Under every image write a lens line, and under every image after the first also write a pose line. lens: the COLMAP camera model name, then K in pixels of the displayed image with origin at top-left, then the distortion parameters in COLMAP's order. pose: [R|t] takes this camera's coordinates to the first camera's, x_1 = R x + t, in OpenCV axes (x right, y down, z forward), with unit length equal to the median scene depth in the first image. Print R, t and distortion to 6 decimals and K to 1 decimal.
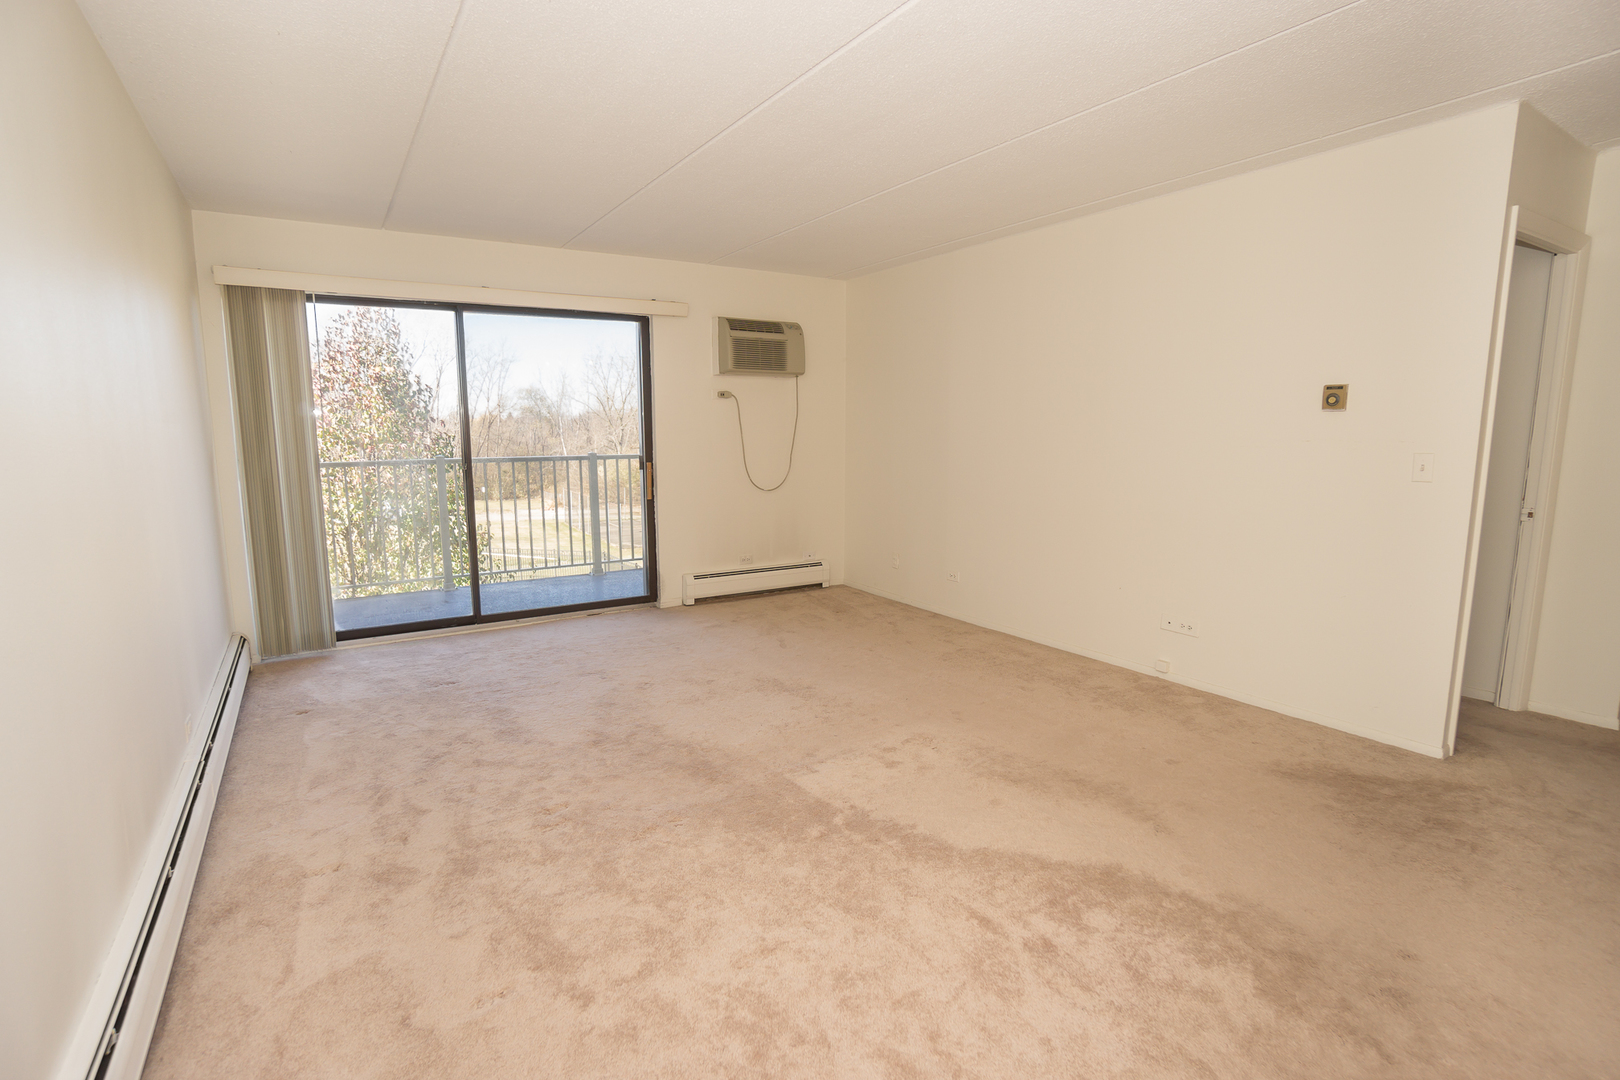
lens RADIAL K [[770.2, 0, 805.8], [0, 770.2, 536.8], [0, 0, 1]] dist [-0.043982, 0.000328]
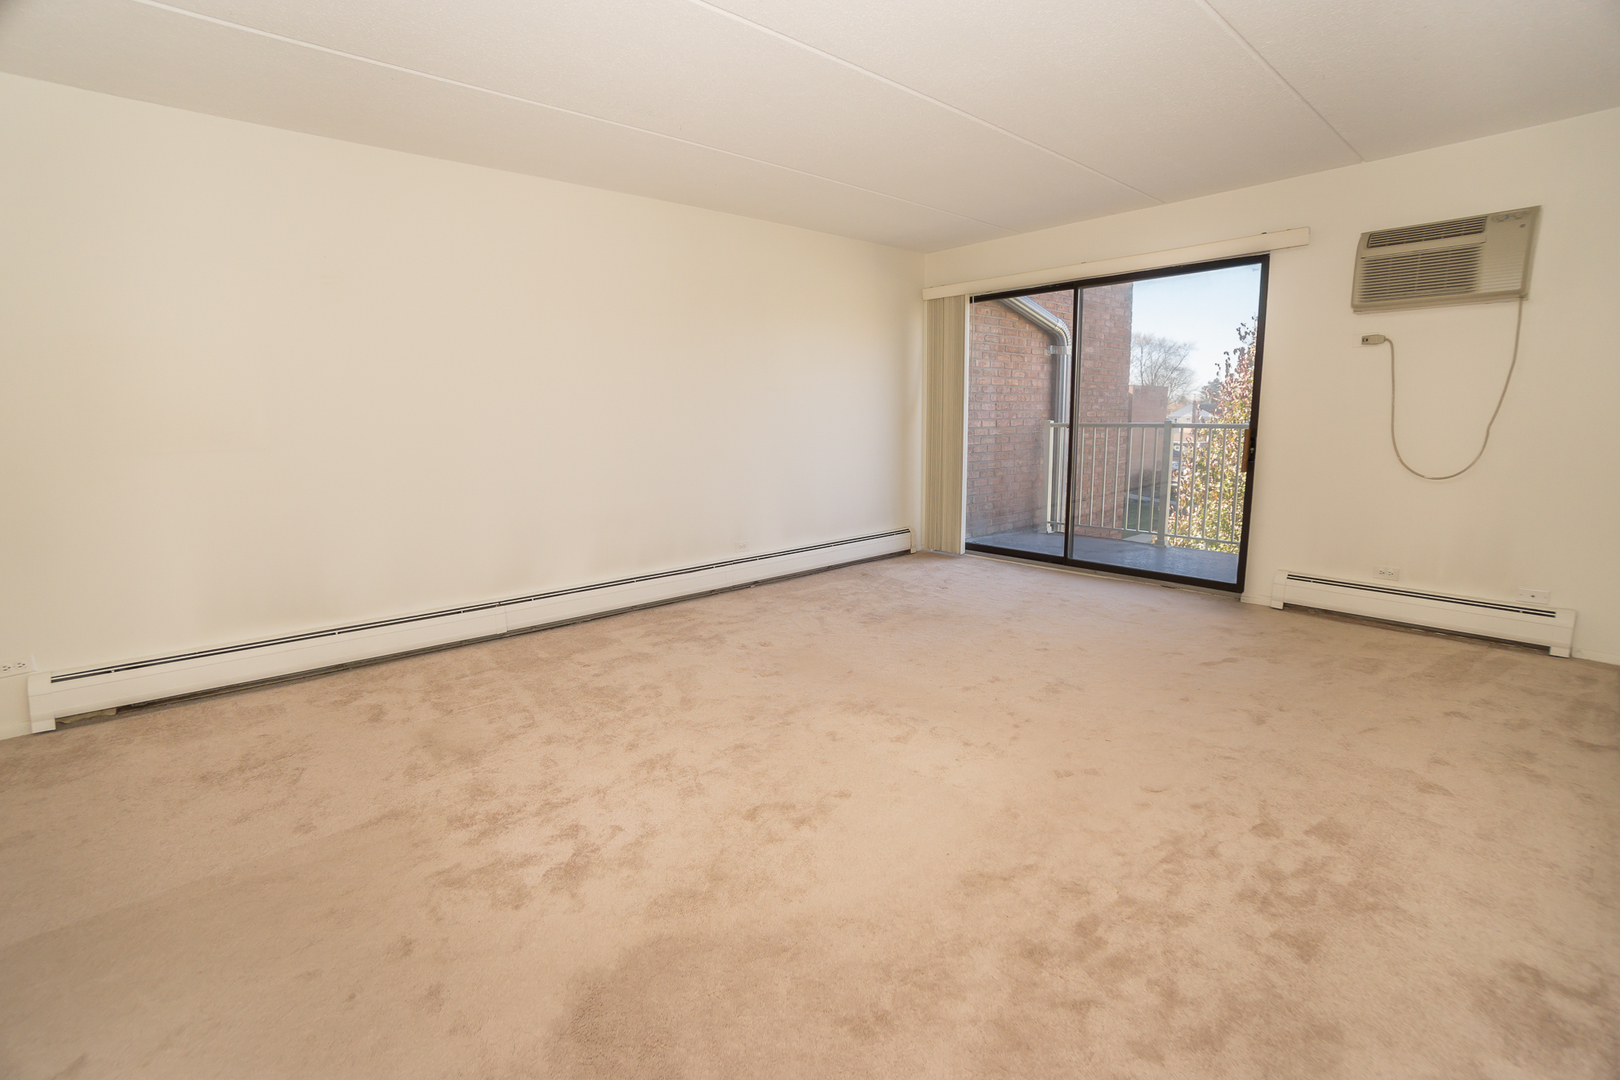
lens RADIAL K [[724.9, 0, 805.4], [0, 724.9, 538.7], [0, 0, 1]] dist [-0.064569, 0.023129]
pose [[0.158671, 0.169644, -0.972648, 0.512612], [-0.124909, 0.980662, 0.150665, -0.035509], [0.979398, 0.097586, 0.176793, 0.398786]]
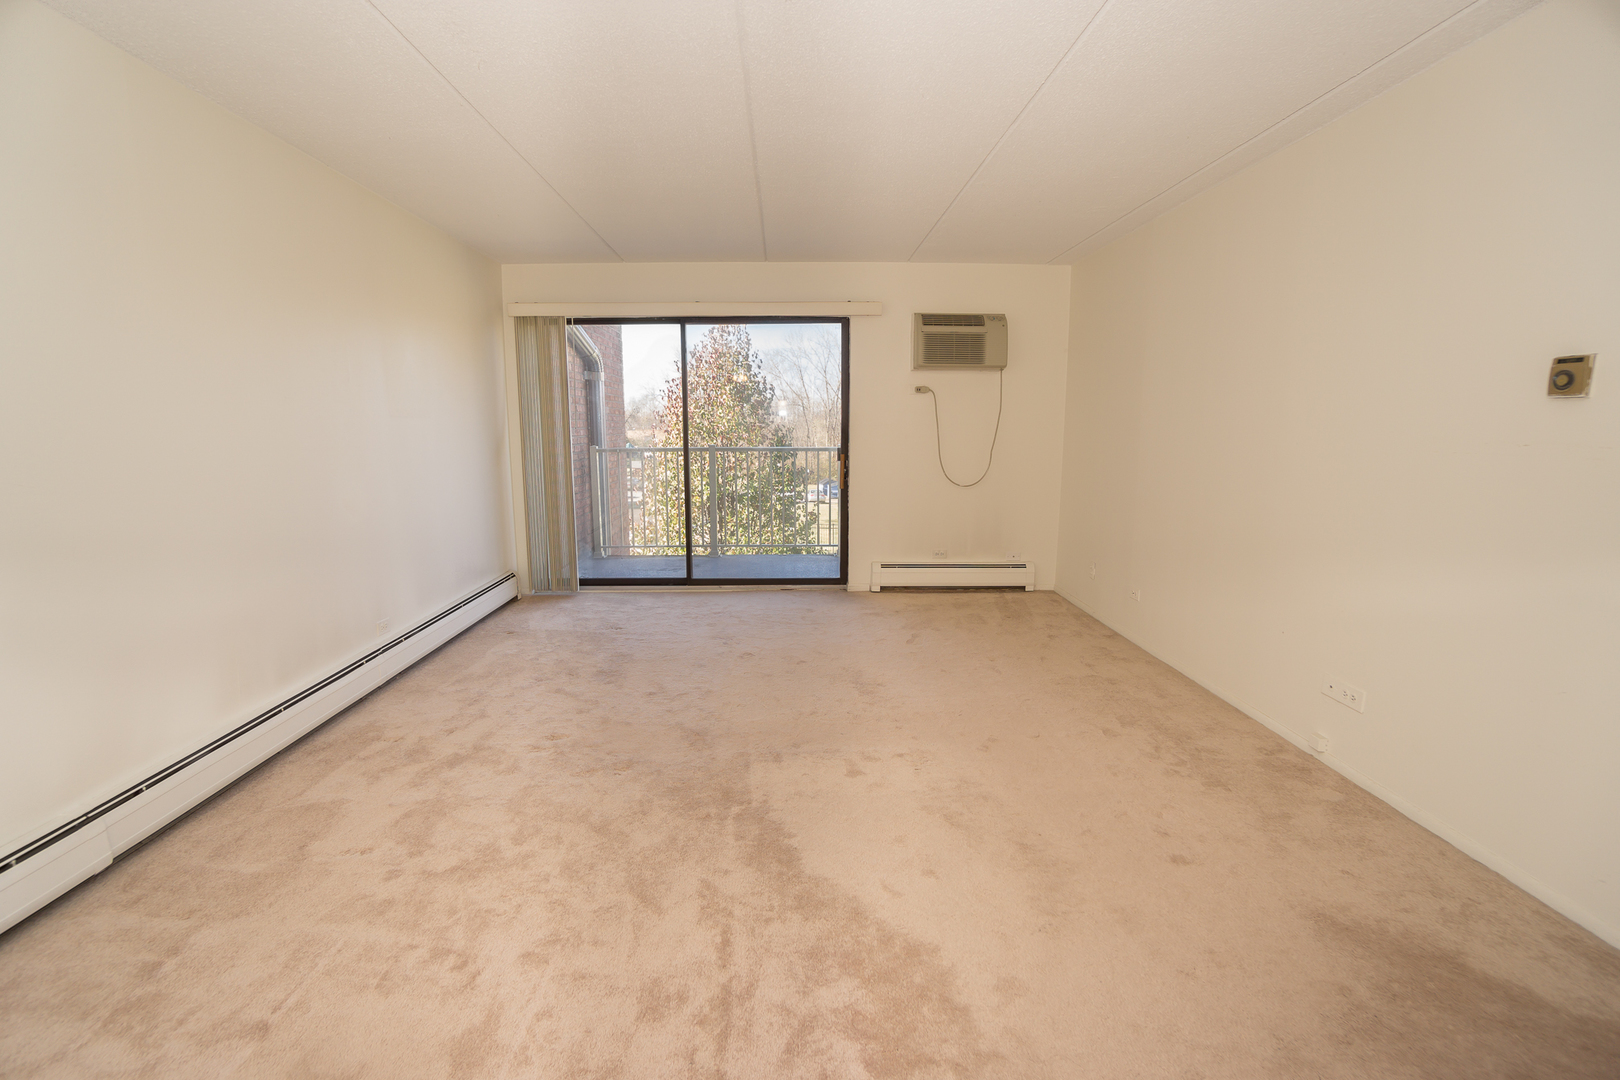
lens RADIAL K [[724.9, 0, 805.4], [0, 724.9, 538.7], [0, 0, 1]] dist [-0.064569, 0.023129]
pose [[0.857905, 0.083415, -0.506992, 0.277639], [-0.074181, 0.996504, 0.038429, -0.014941], [0.508425, 0.004641, 0.861094, 0.107613]]
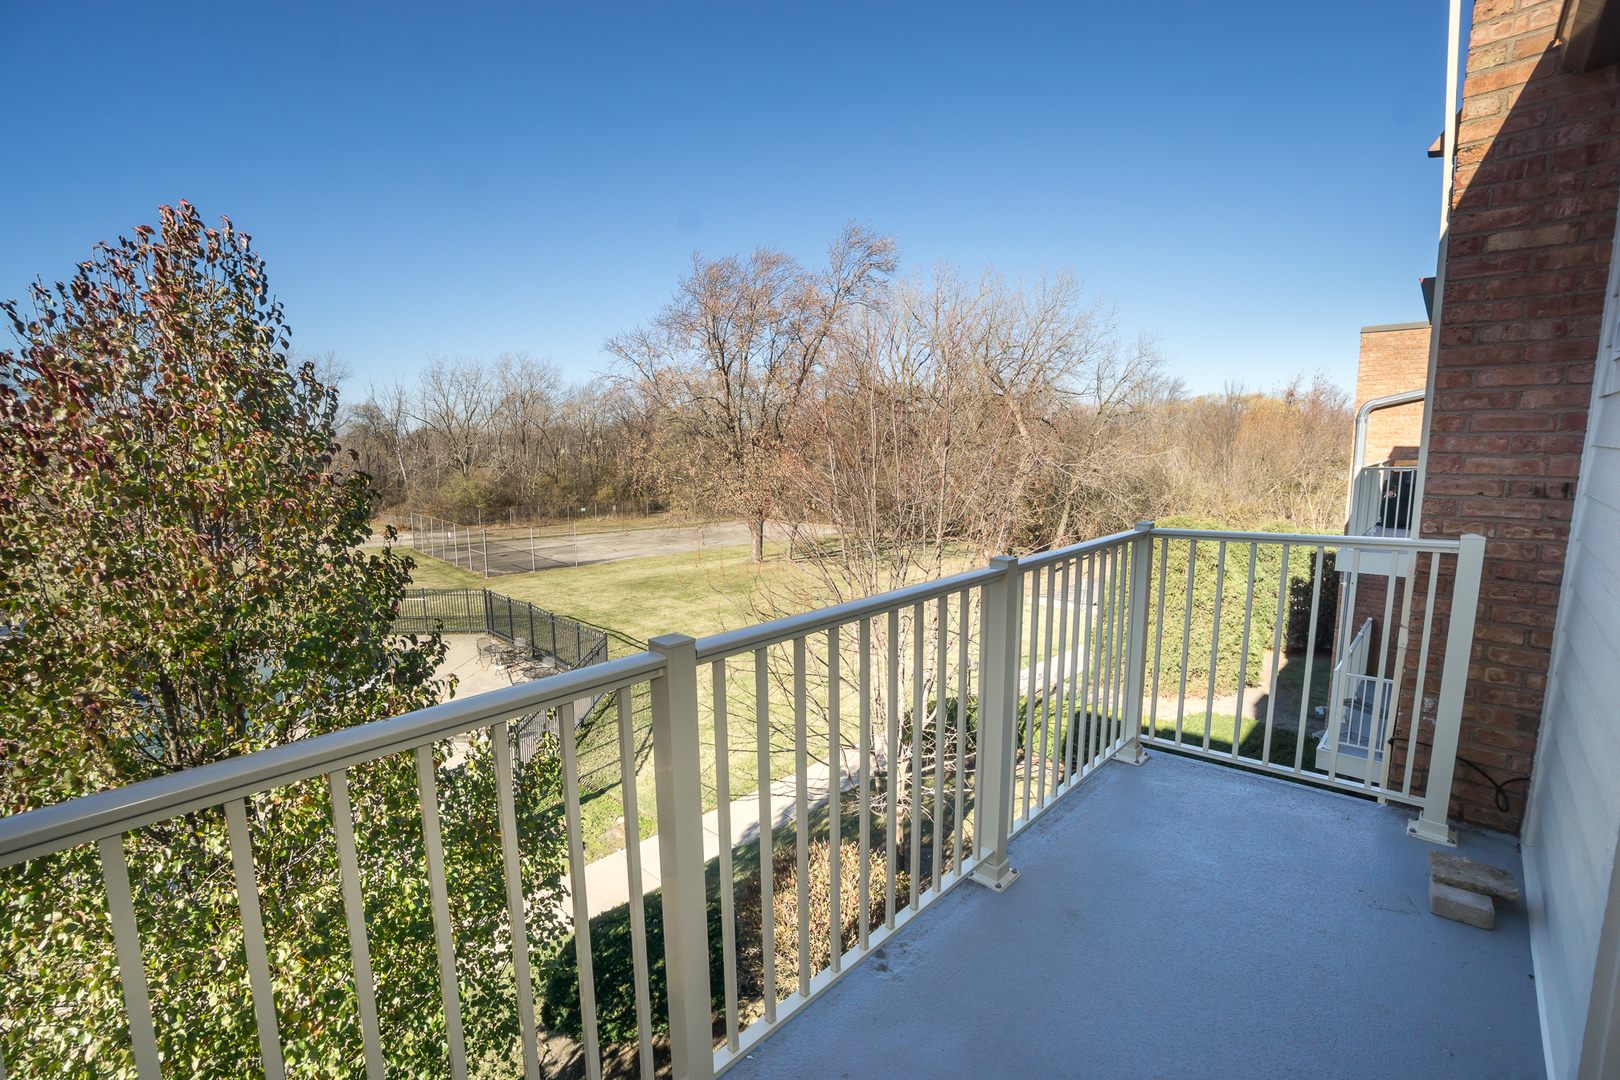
lens RADIAL K [[724.9, 0, 805.4], [0, 724.9, 538.7], [0, 0, 1]] dist [-0.064569, 0.023129]
pose [[0.974882, -0.035398, 0.219889, -0.543389], [0.037187, 0.999300, -0.003998, -0.148921], [-0.219594, 0.012075, 0.975517, 0.861600]]
